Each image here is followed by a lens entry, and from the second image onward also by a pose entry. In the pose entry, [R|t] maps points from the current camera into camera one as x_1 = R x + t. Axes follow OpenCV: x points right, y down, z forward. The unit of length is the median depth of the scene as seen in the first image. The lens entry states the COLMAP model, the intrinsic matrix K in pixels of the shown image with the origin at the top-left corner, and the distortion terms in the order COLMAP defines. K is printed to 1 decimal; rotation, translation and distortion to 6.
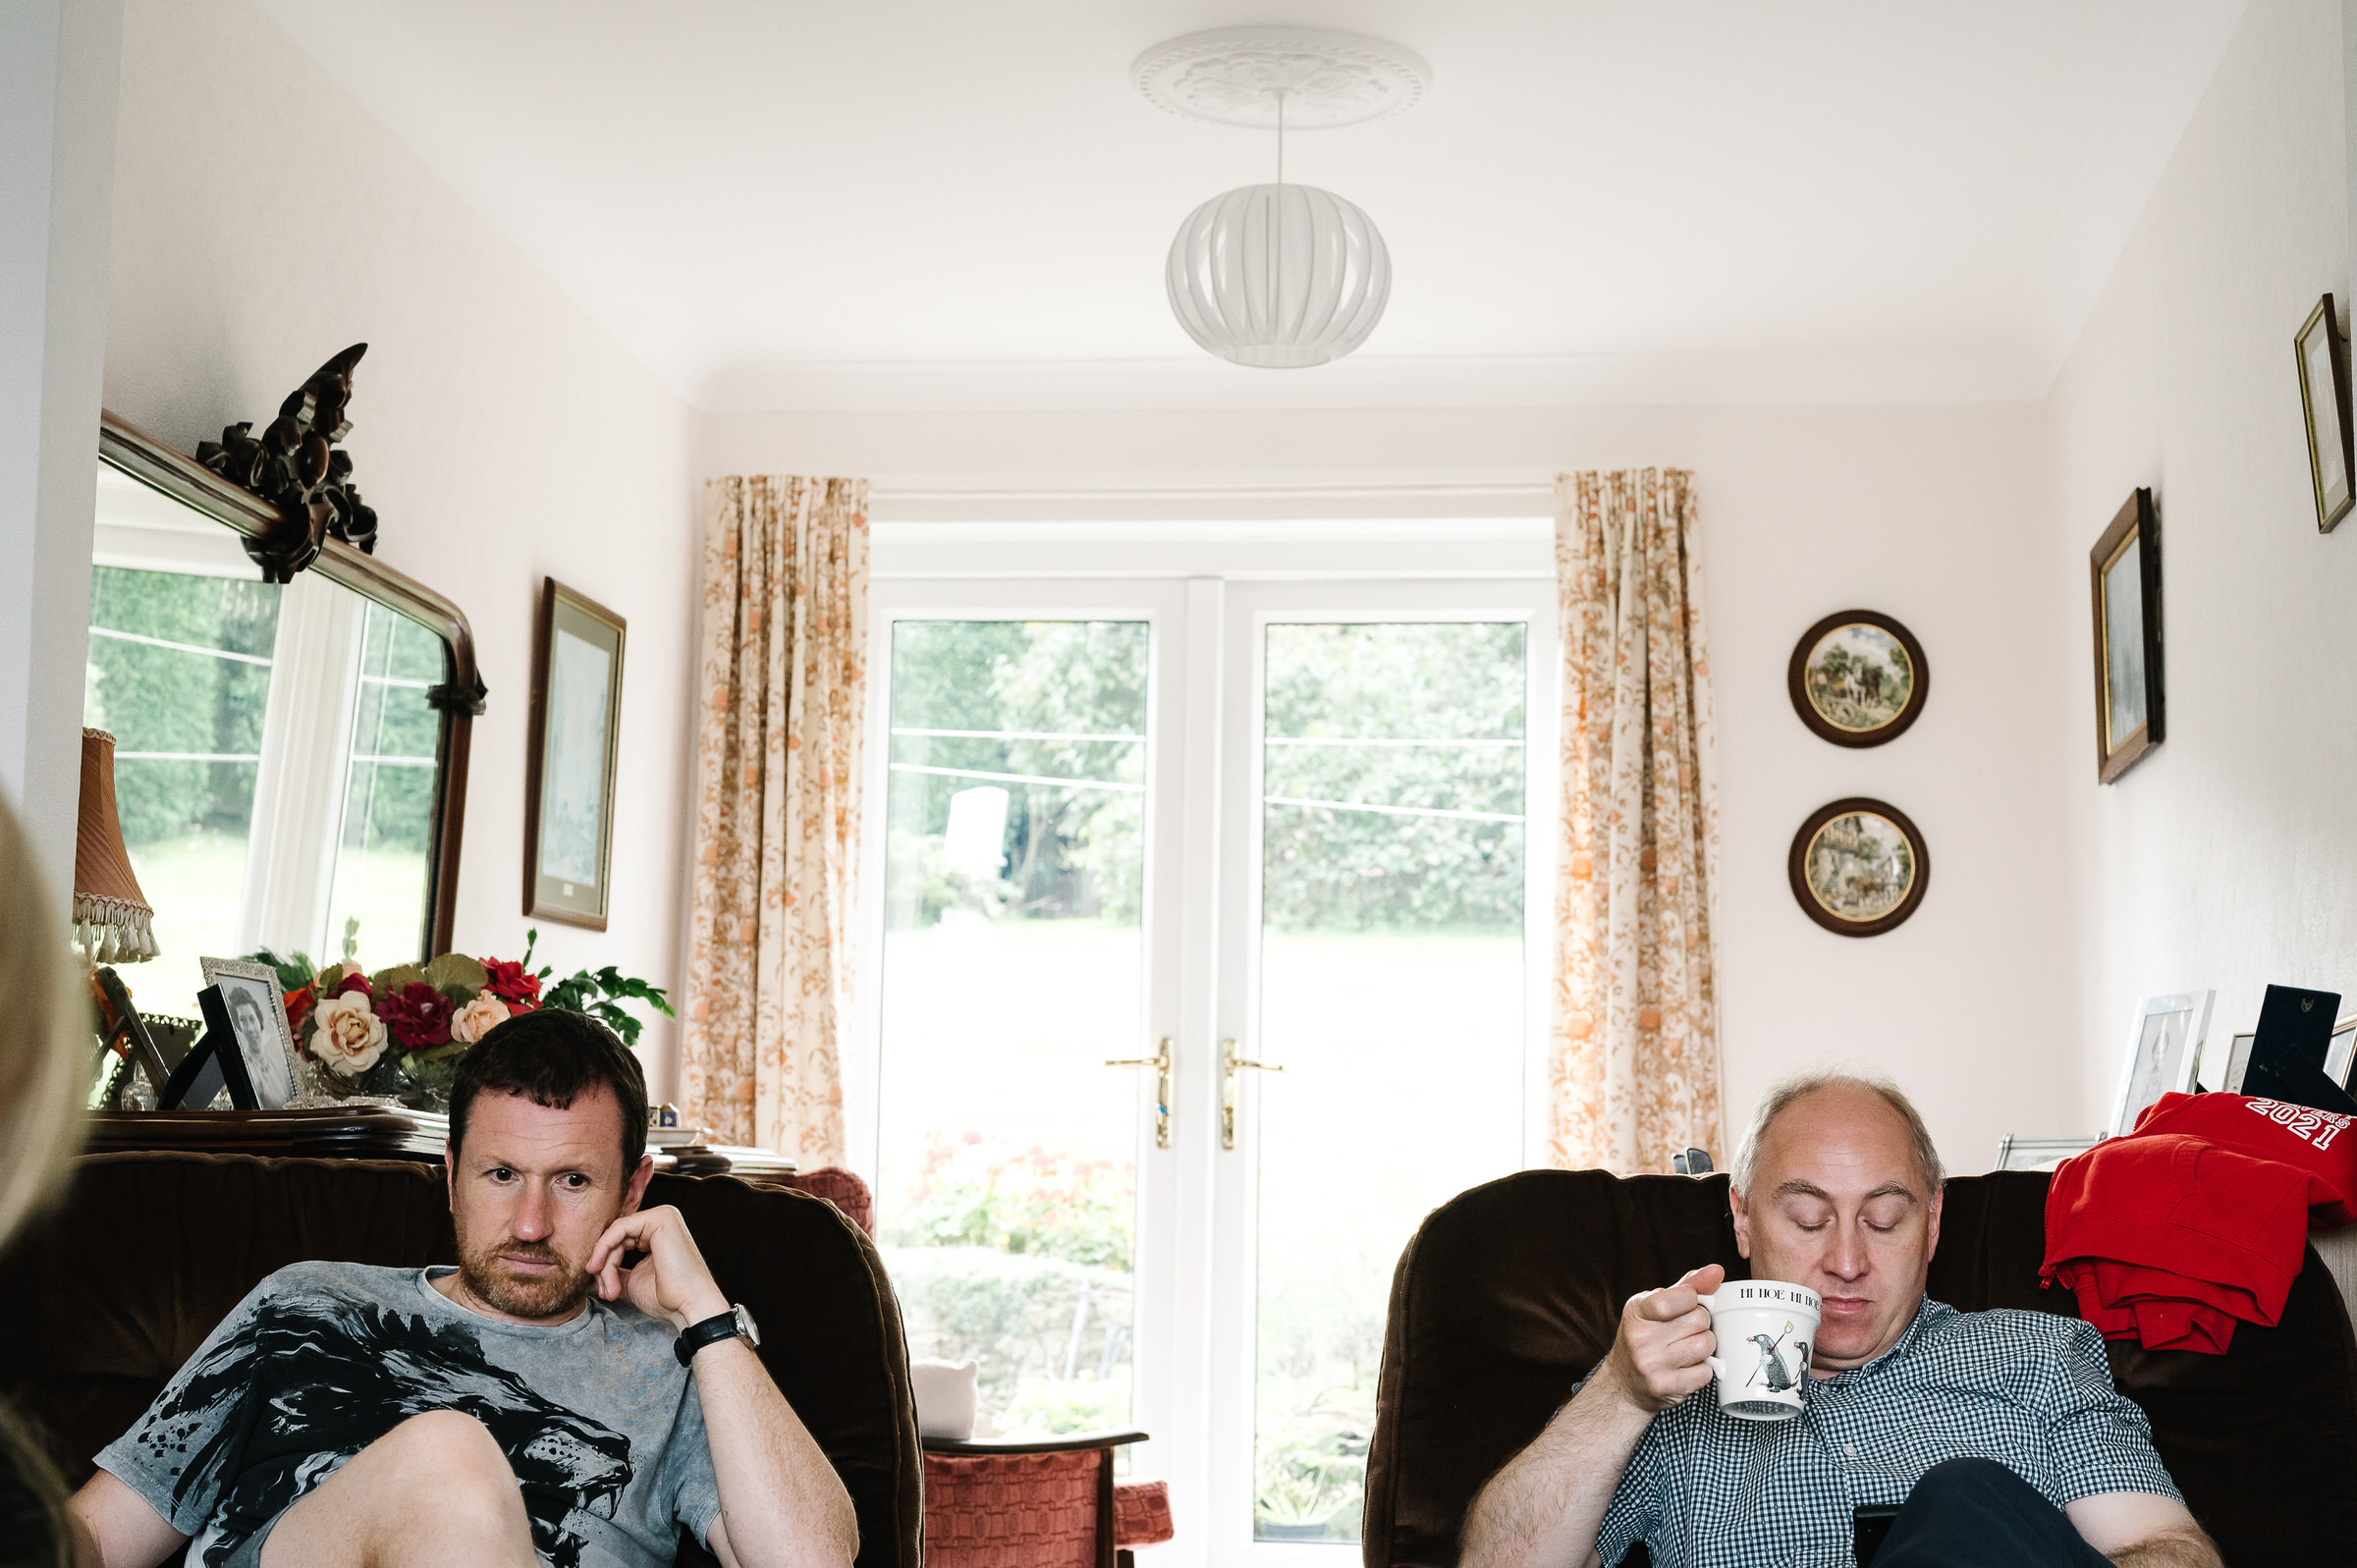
lens RADIAL K [[3425.3, 0, 1179.4], [0, 3425.3, 873.1], [0, 0, 1]] dist [-0.031953, 0.642495]
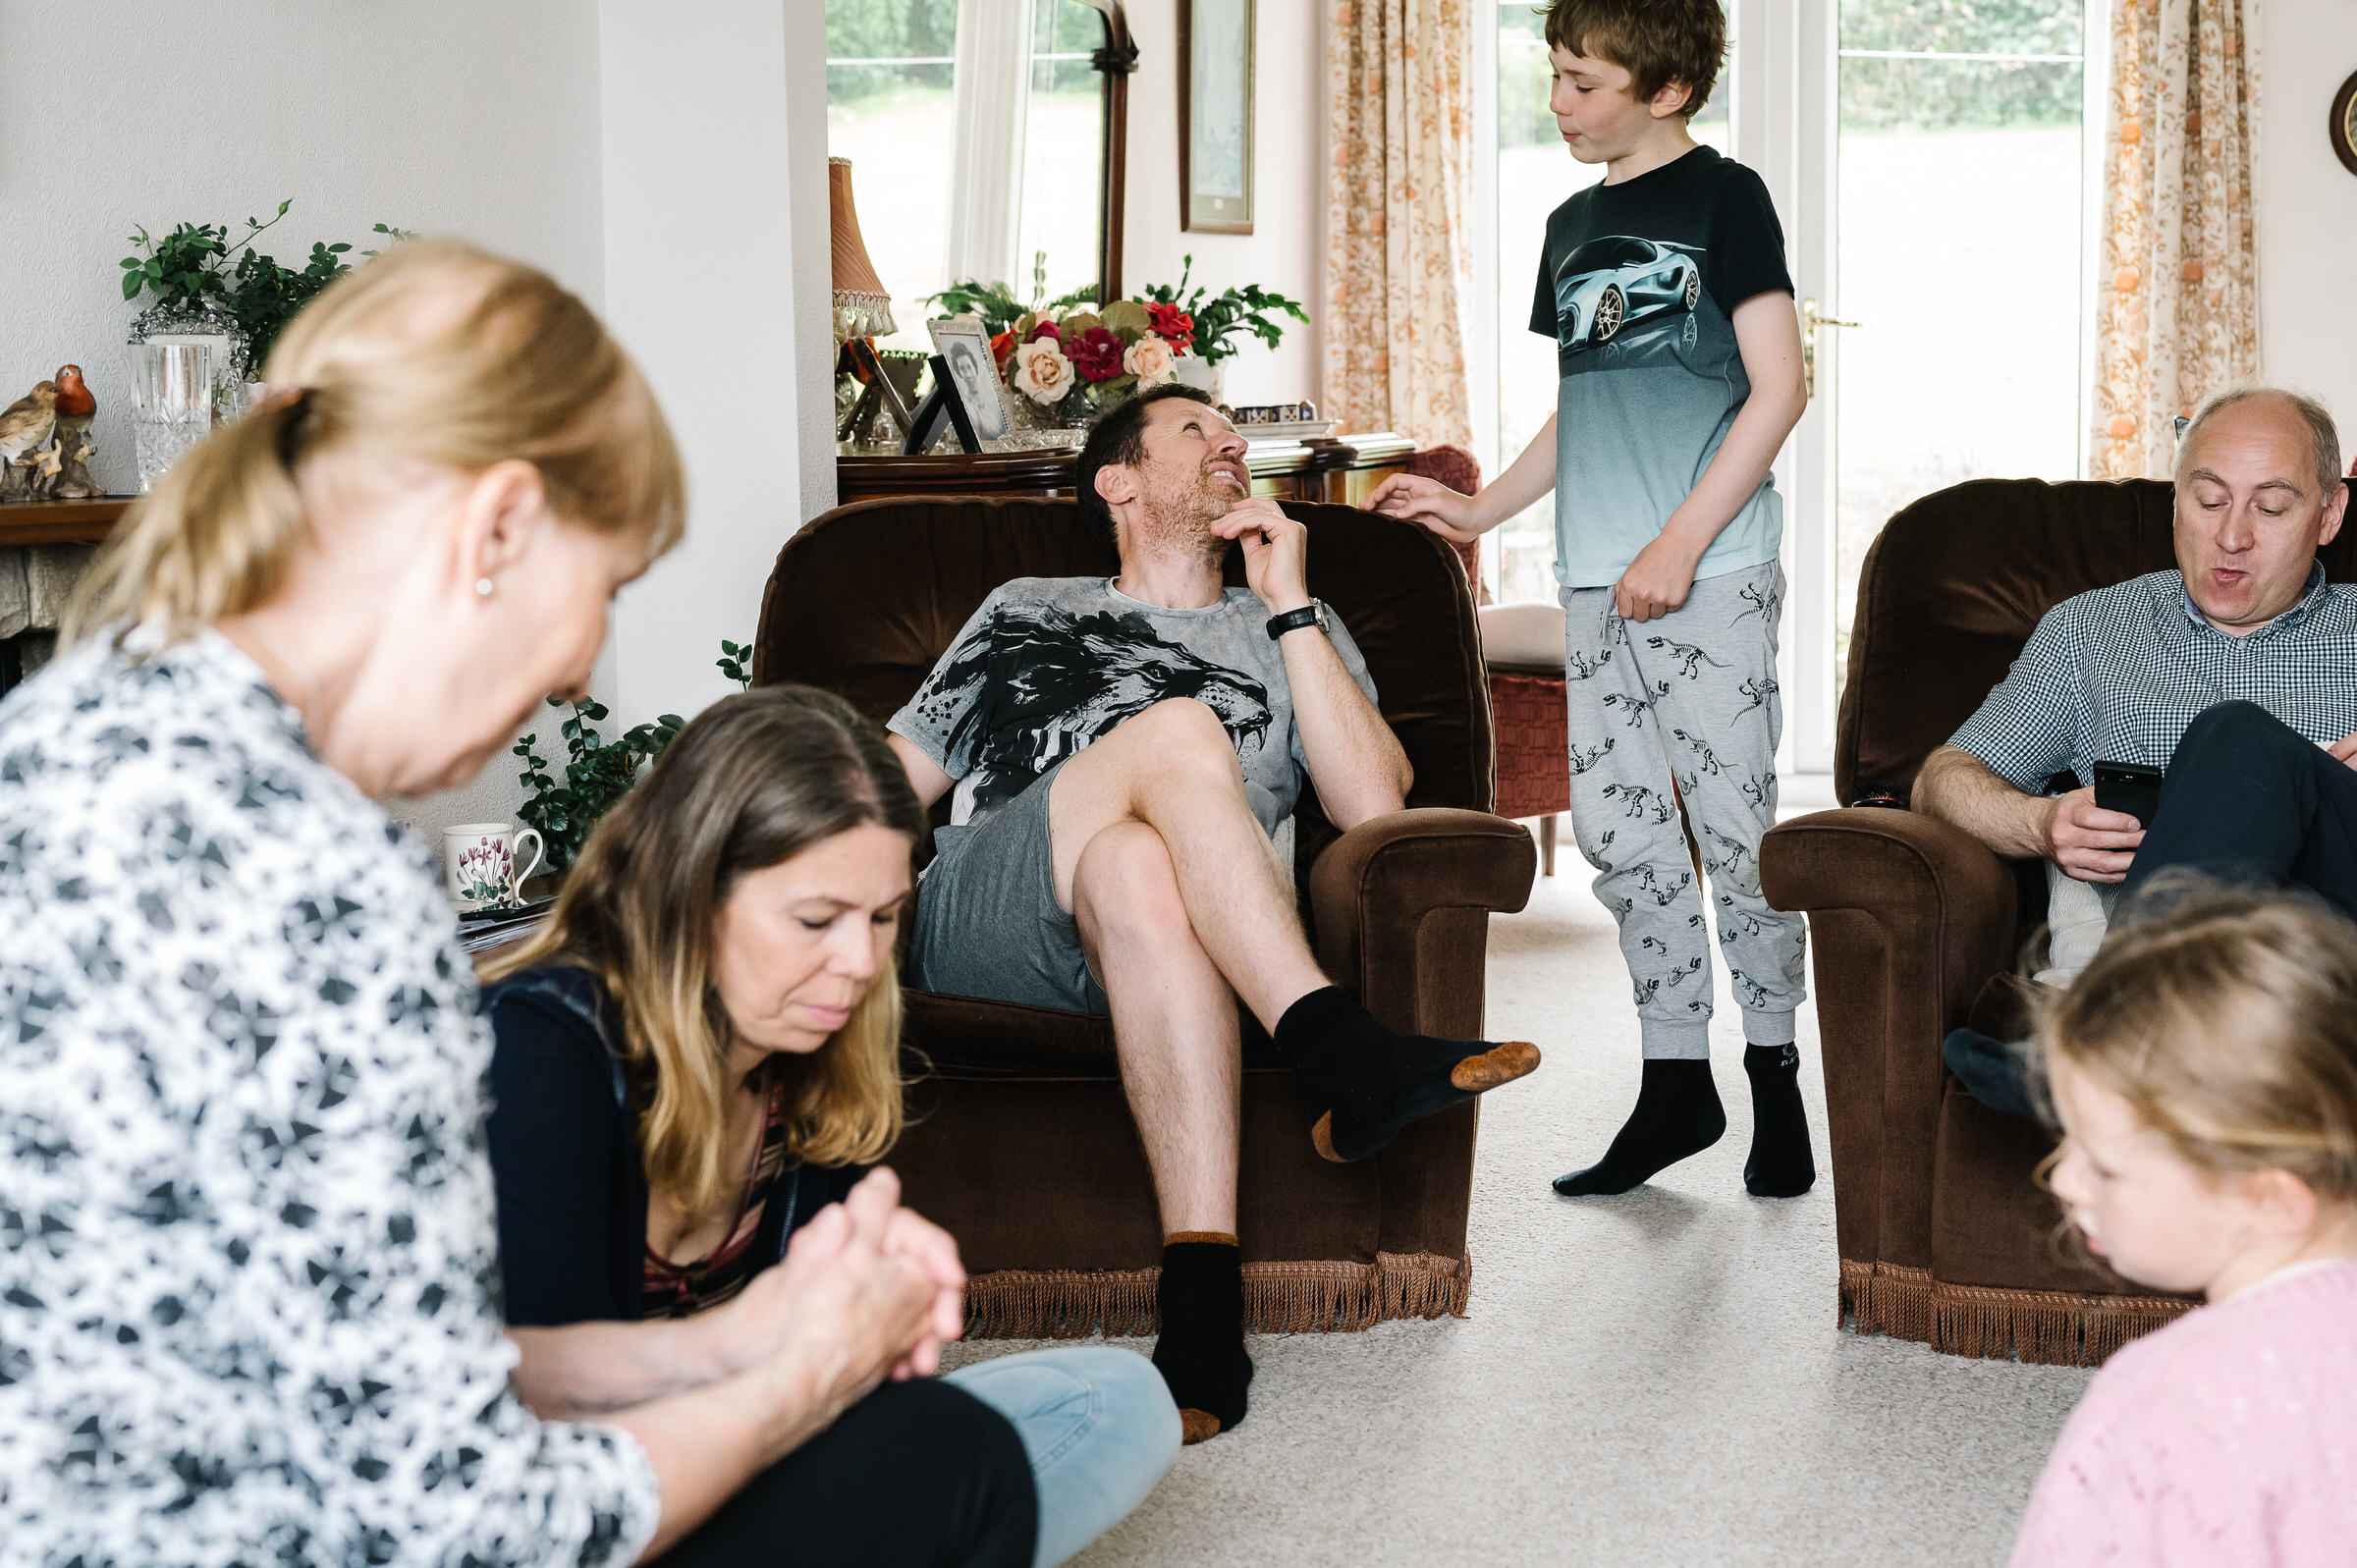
lens RADIAL K [[3425.3, 0, 1179.4], [0, 3425.3, 873.1], [0, 0, 1]] dist [-0.031953, 0.642495]
pose [[0.979480, -0.005001, -0.201480, 0.040611], [0.053625, 0.970123, 0.236614, -0.048892], [0.194277, -0.242563, 0.950484, -0.158890]]
